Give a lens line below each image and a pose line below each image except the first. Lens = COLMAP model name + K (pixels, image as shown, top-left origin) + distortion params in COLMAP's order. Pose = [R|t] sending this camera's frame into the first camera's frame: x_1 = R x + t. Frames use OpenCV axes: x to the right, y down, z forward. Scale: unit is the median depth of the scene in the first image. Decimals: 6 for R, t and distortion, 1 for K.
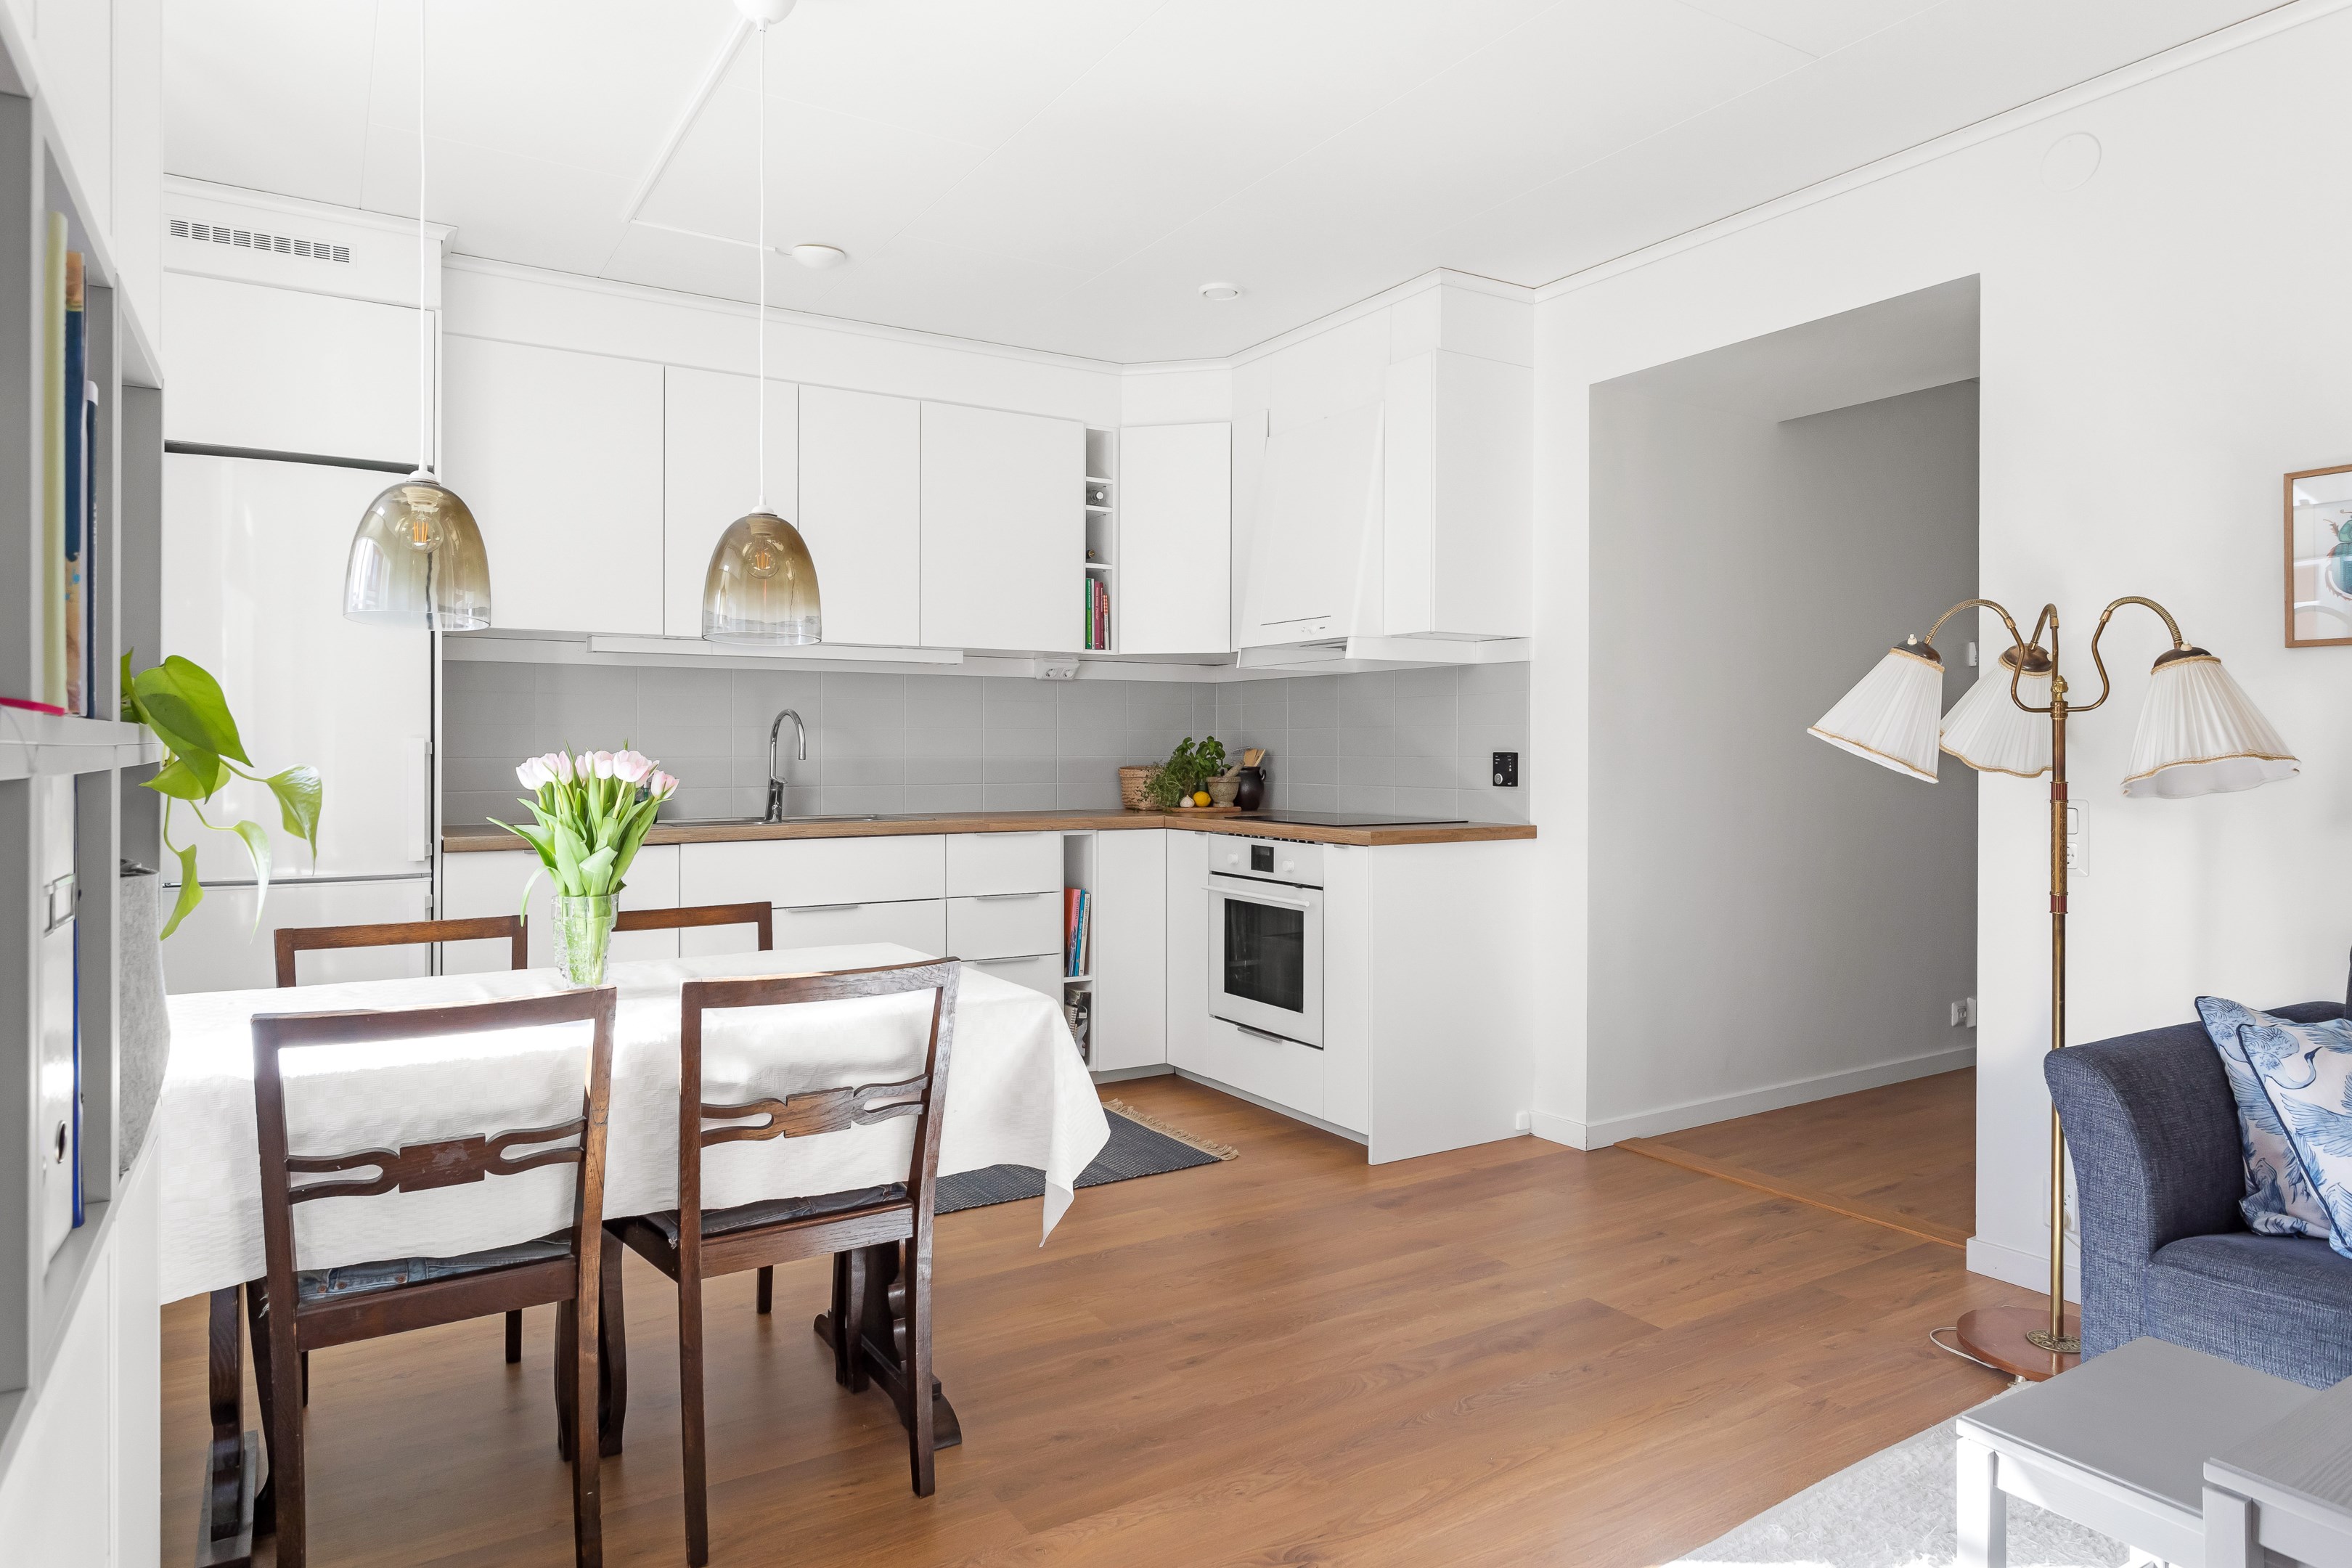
lens RADIAL K [[1415.3, 0, 1169.6], [0, 1415.3, 759.3], [0, 0, 1]] dist [-0.014790, 0.002910]
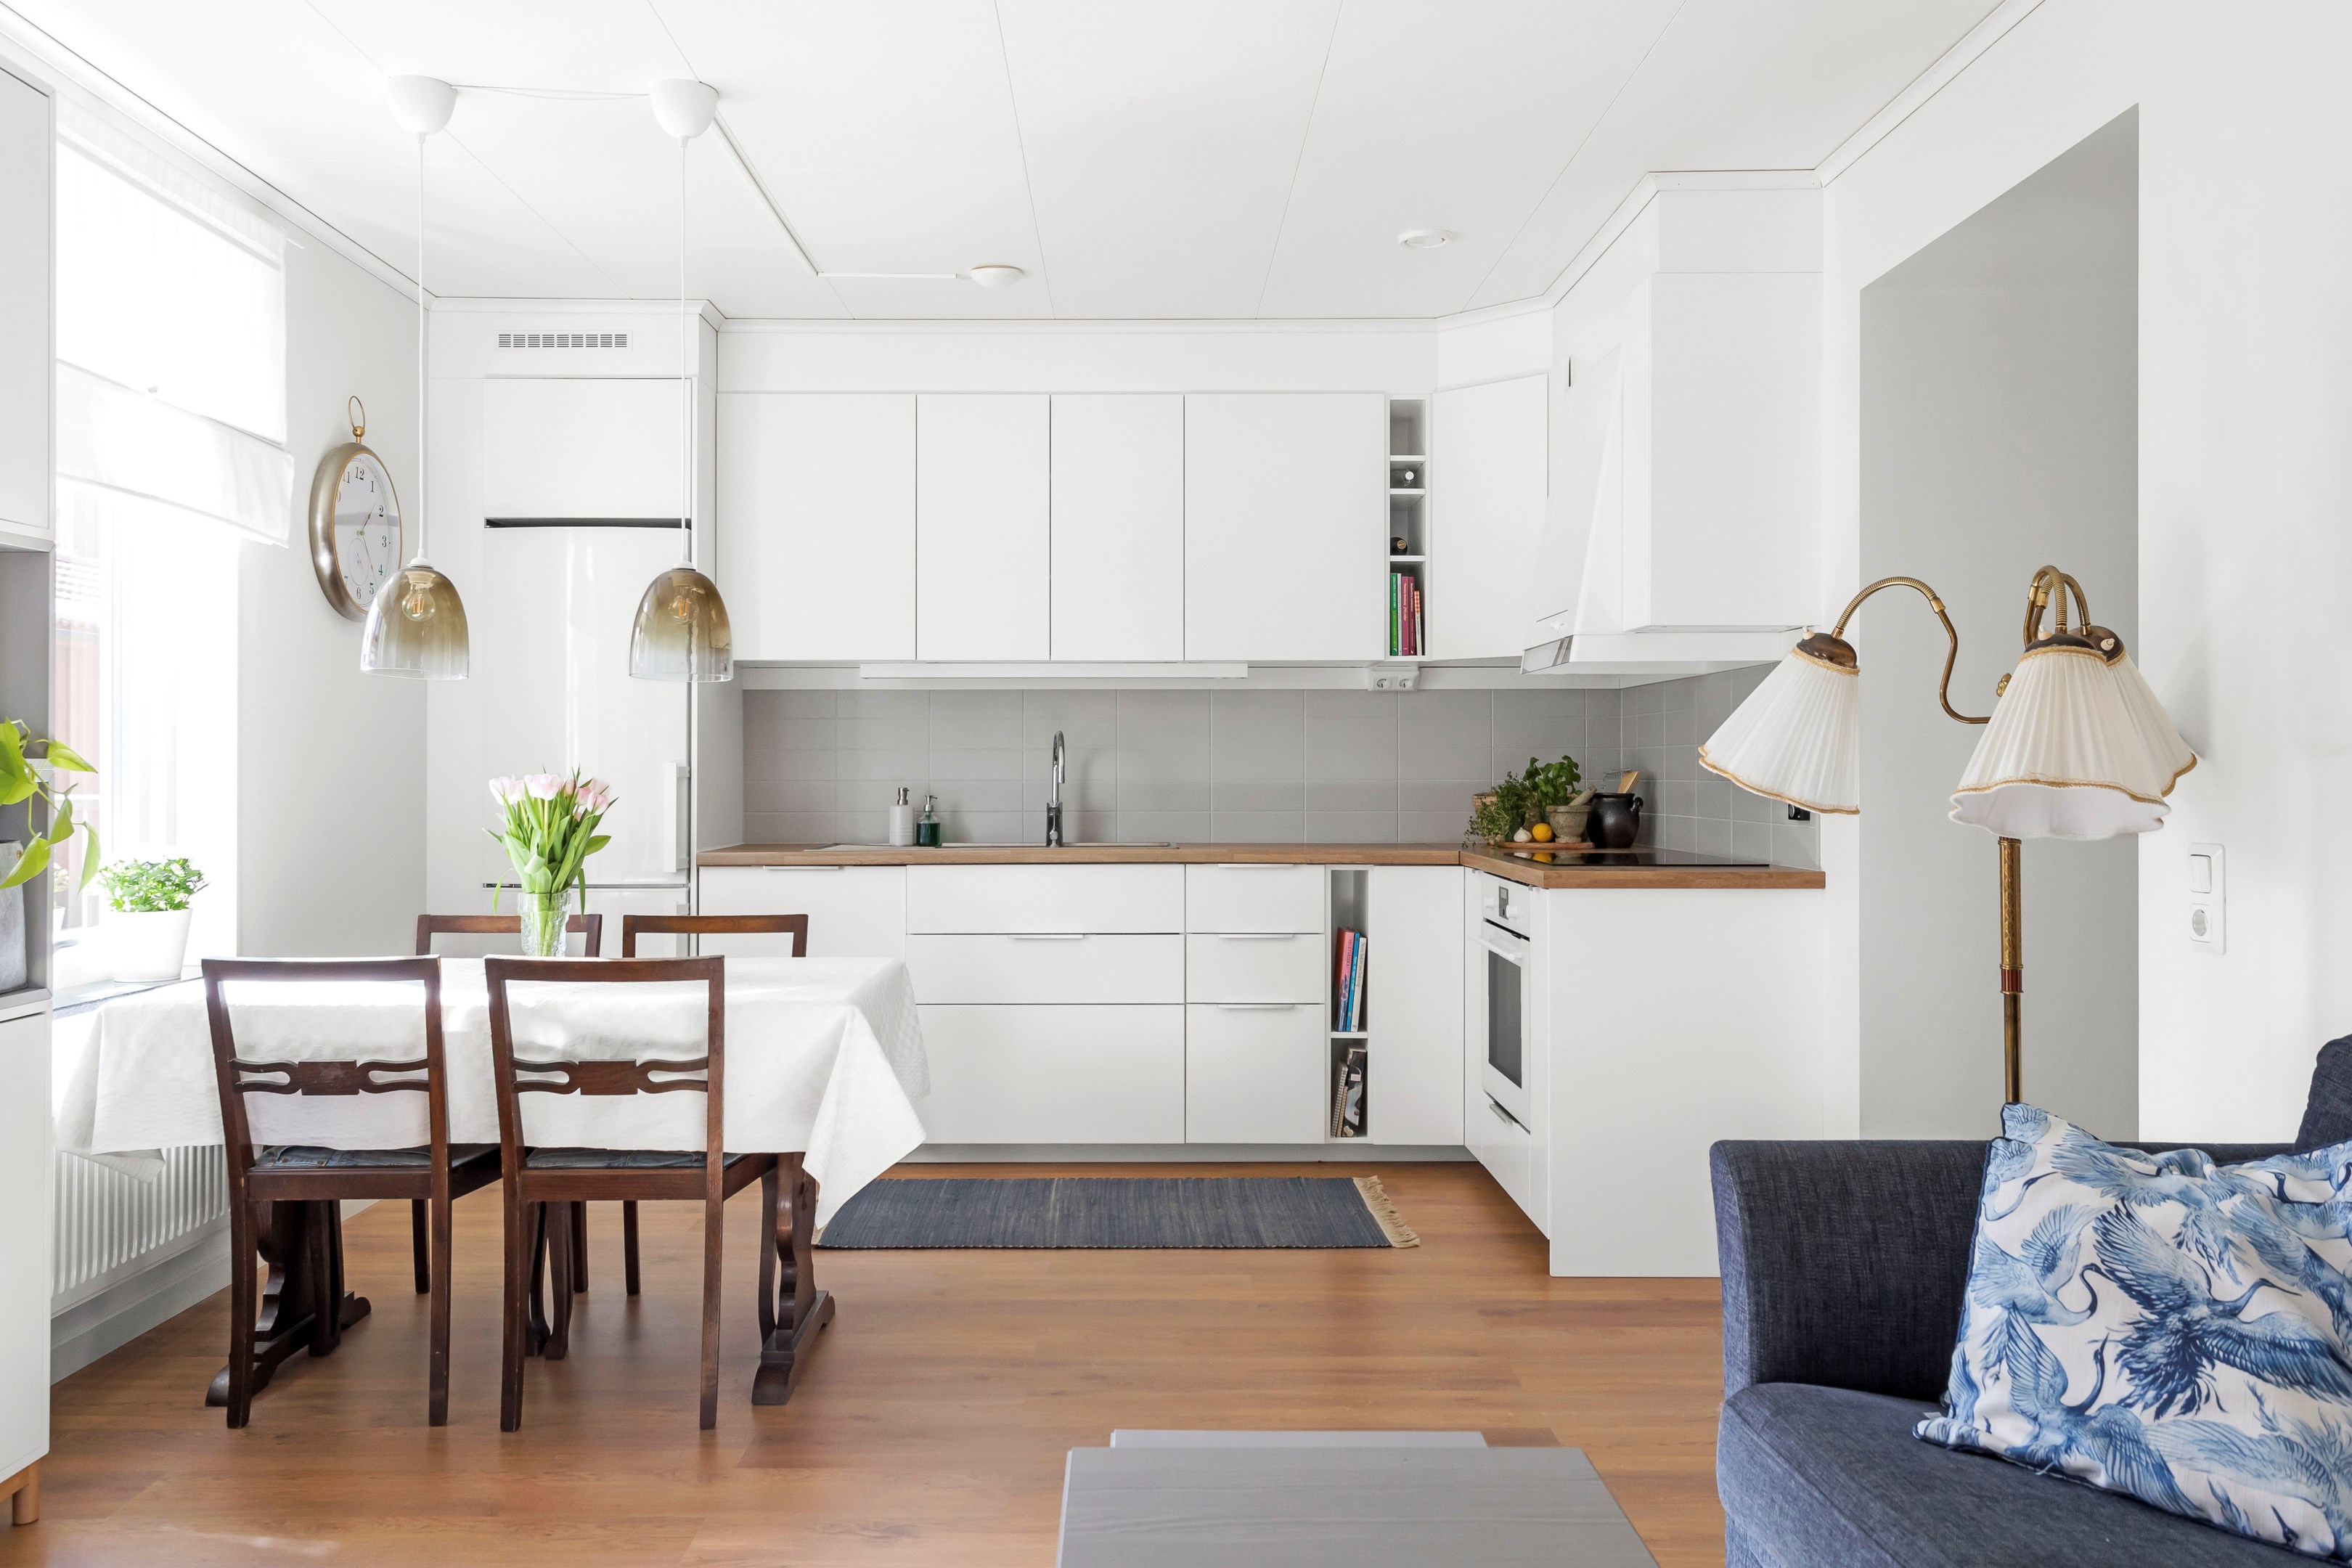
lens RADIAL K [[1843.2, 0, 1108.9], [0, 1843.2, 770.4], [0, 0, 1]] dist [0.008493, 0.006381]
pose [[0.845395, -0.001841, -0.534138, 0.485829], [-0.002167, 0.999974, -0.006877, 0.000075], [0.534137, 0.006972, 0.845369, -0.049246]]
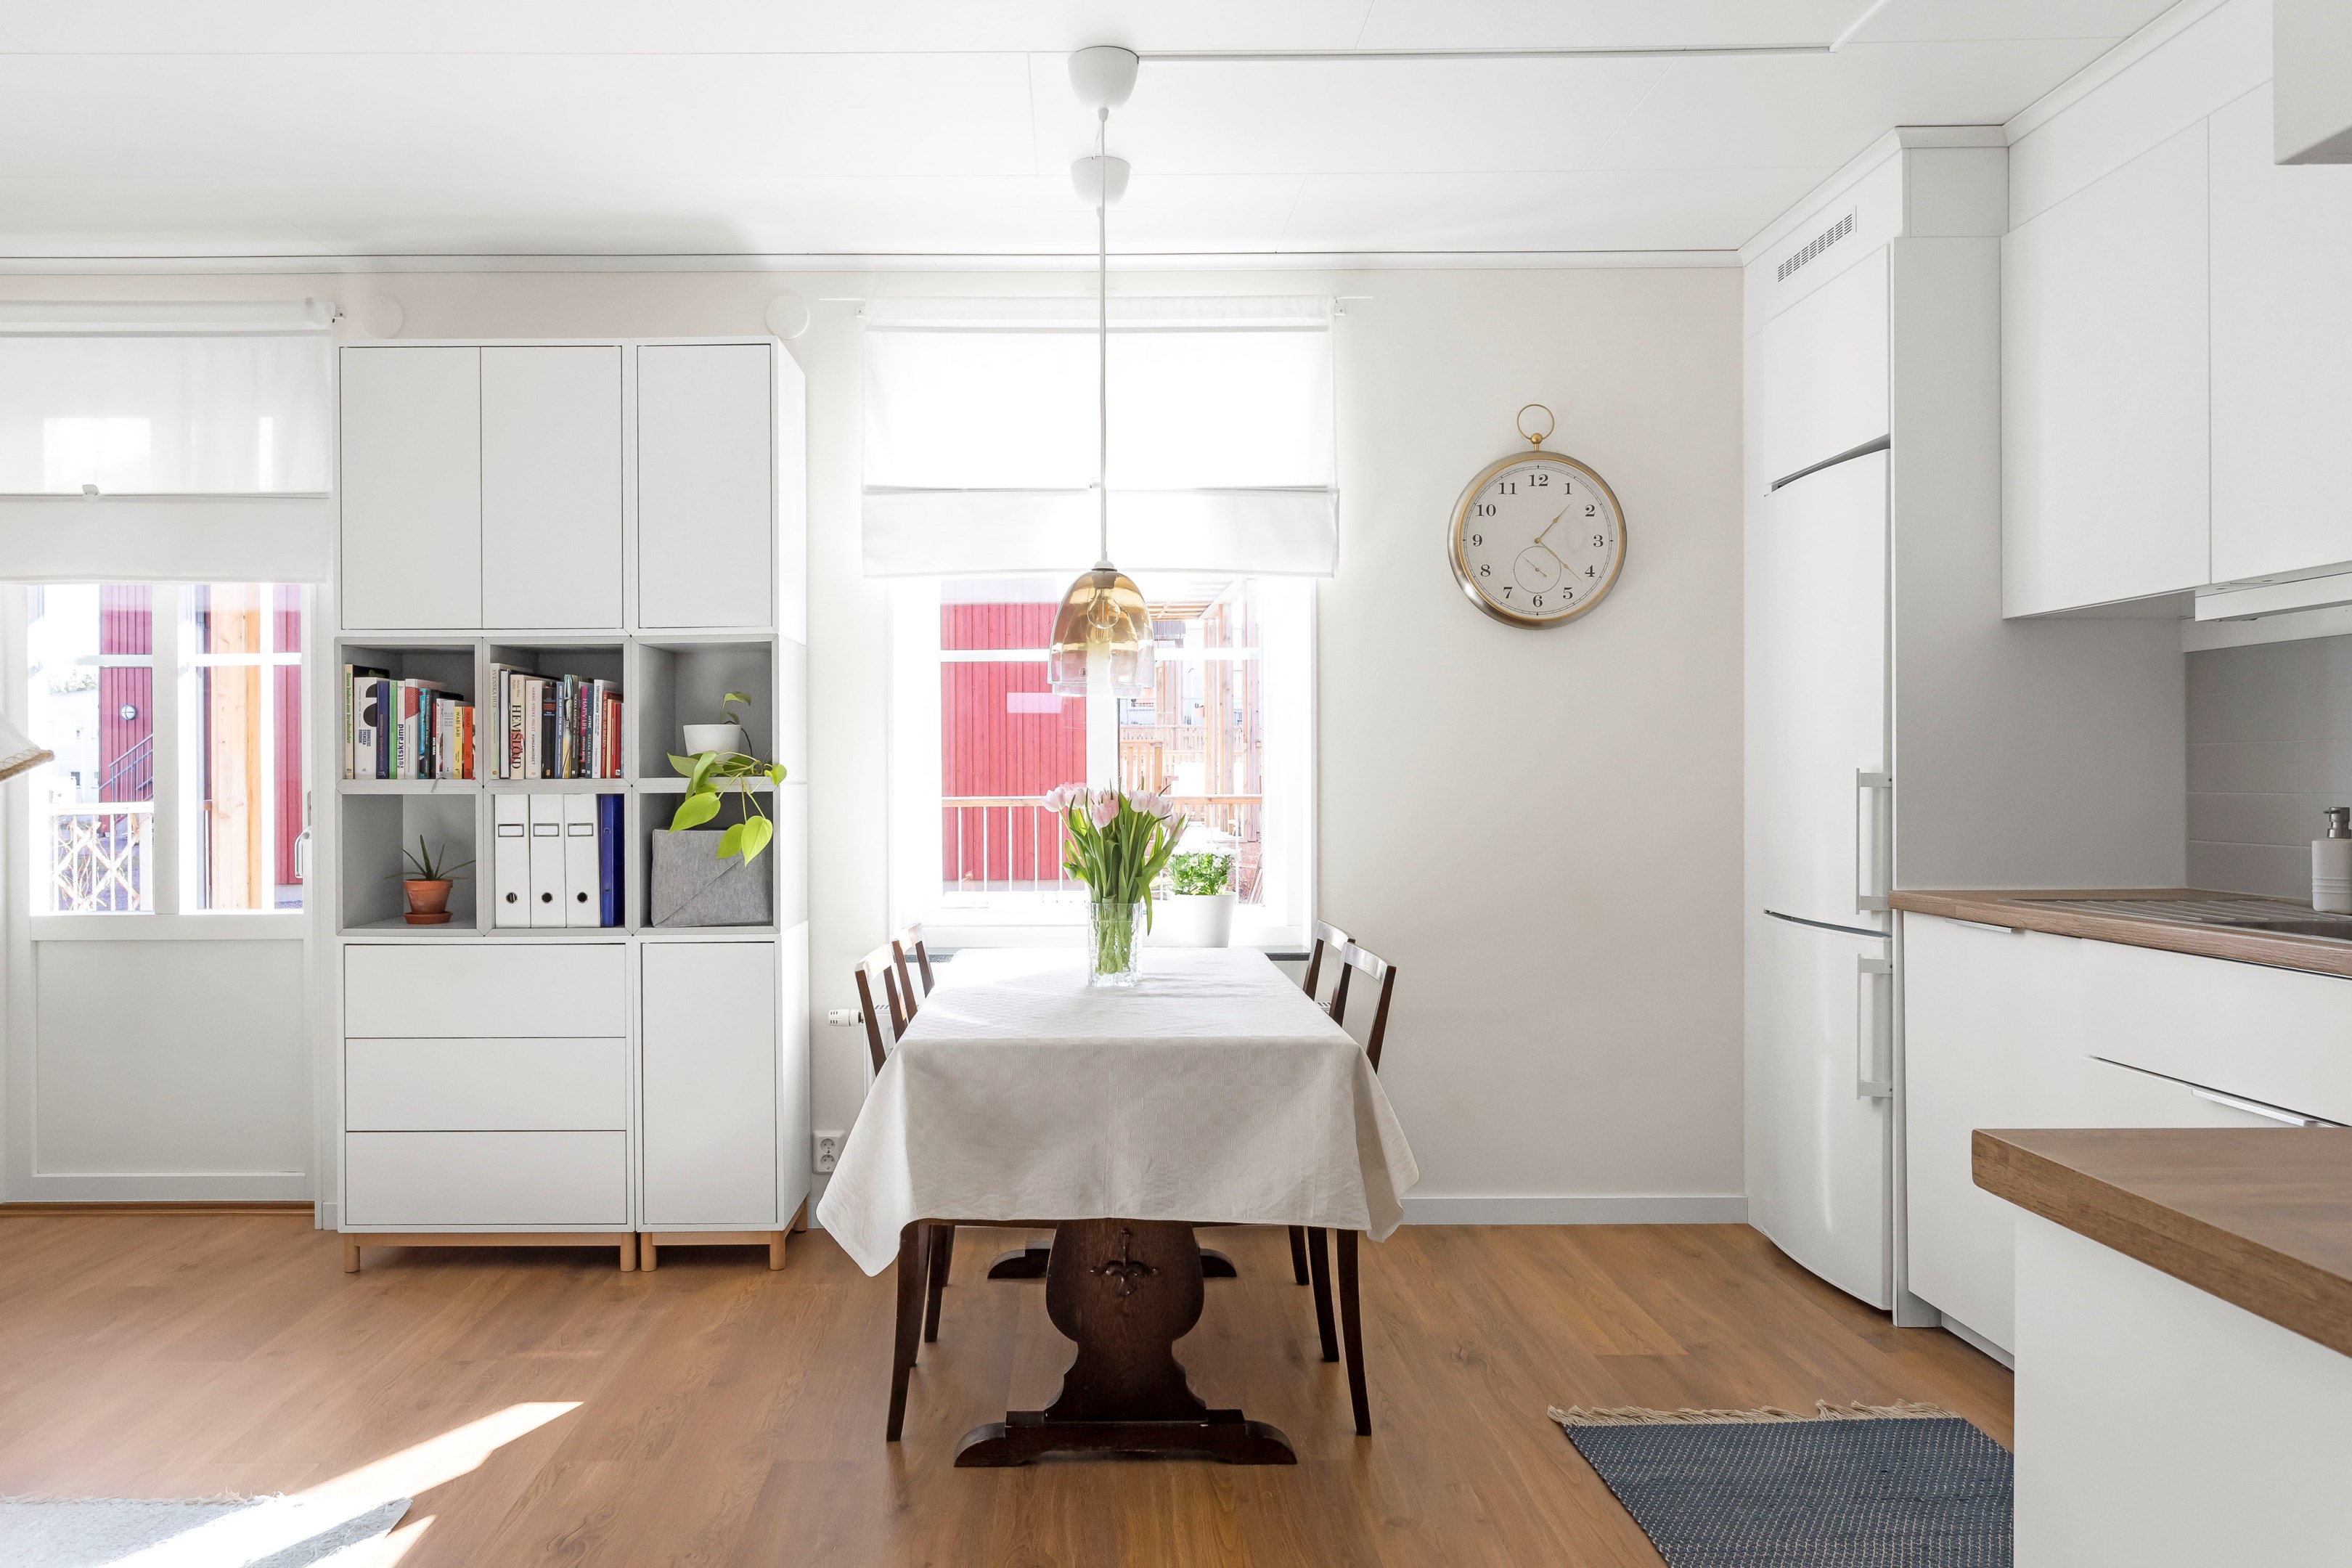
lens RADIAL K [[1537.9, 0, 1076.9], [0, 1537.9, 779.4], [0, 0, 1]] dist [-0.002751, 0.003543]
pose [[-0.527914, 0.003382, -0.849291, 0.437977], [0.001823, 0.999994, 0.002849, -0.010603], [0.849296, -0.000044, -0.527917, 0.972980]]
